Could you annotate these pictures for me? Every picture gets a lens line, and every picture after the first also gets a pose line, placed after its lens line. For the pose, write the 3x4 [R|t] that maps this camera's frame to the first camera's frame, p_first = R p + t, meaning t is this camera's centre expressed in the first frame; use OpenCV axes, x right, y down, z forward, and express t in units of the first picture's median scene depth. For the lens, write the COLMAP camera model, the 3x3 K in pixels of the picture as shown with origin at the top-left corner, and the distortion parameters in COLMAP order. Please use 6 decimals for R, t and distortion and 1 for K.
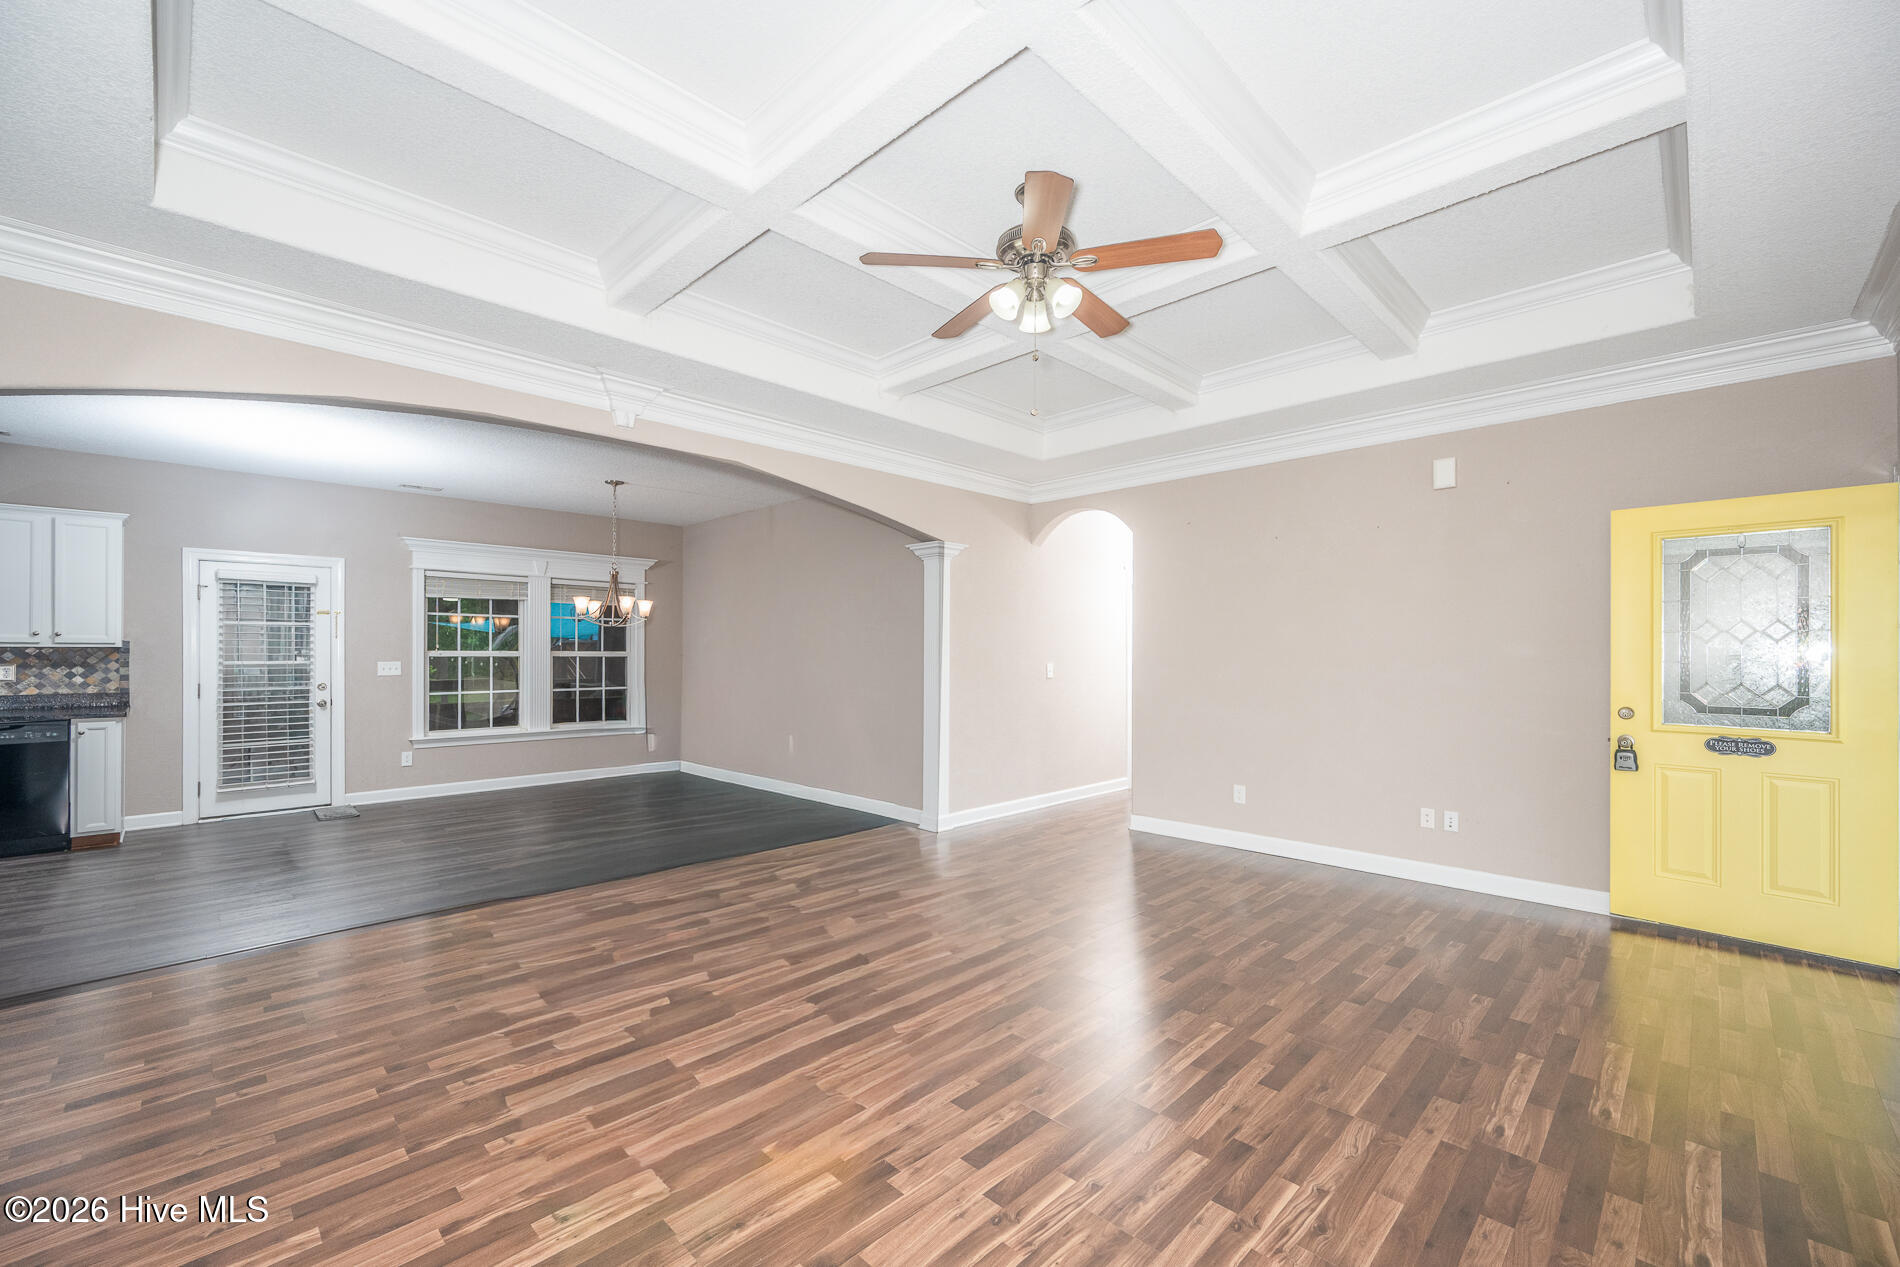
lens RADIAL K [[758.1, 0, 964.7], [0, 758.1, 647.3], [0, 0, 1]] dist [0.001461, -0.000085]
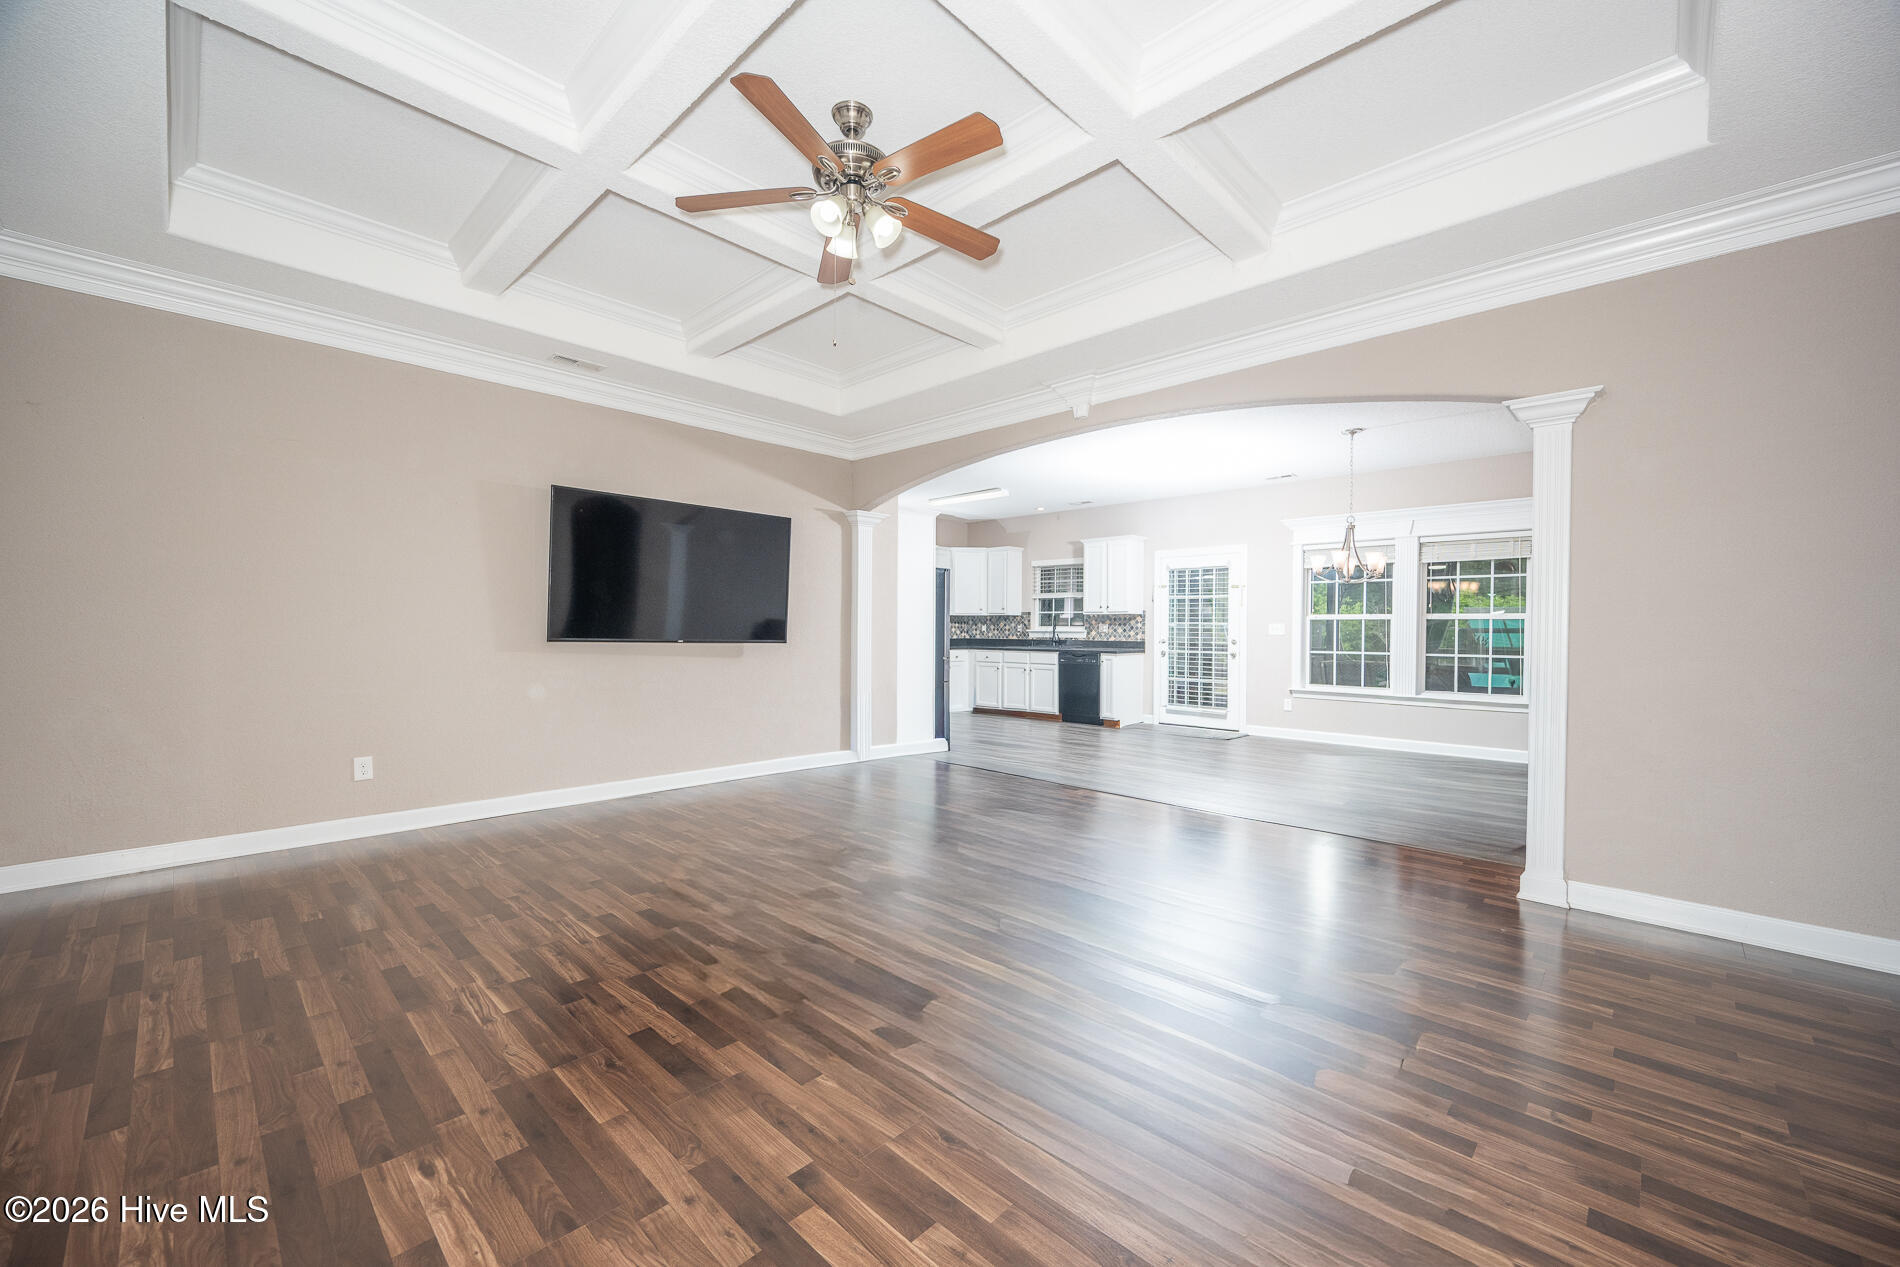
lens RADIAL K [[758.1, 0, 960.6], [0, 758.1, 630.4], [0, 0, 1]] dist [0.001461, -0.000085]
pose [[0.015479, -0.001002, -0.999880, 0.484241], [0.000195, 0.999999, -0.001000, 0.033279], [0.999880, -0.000179, 0.015479, 0.500857]]
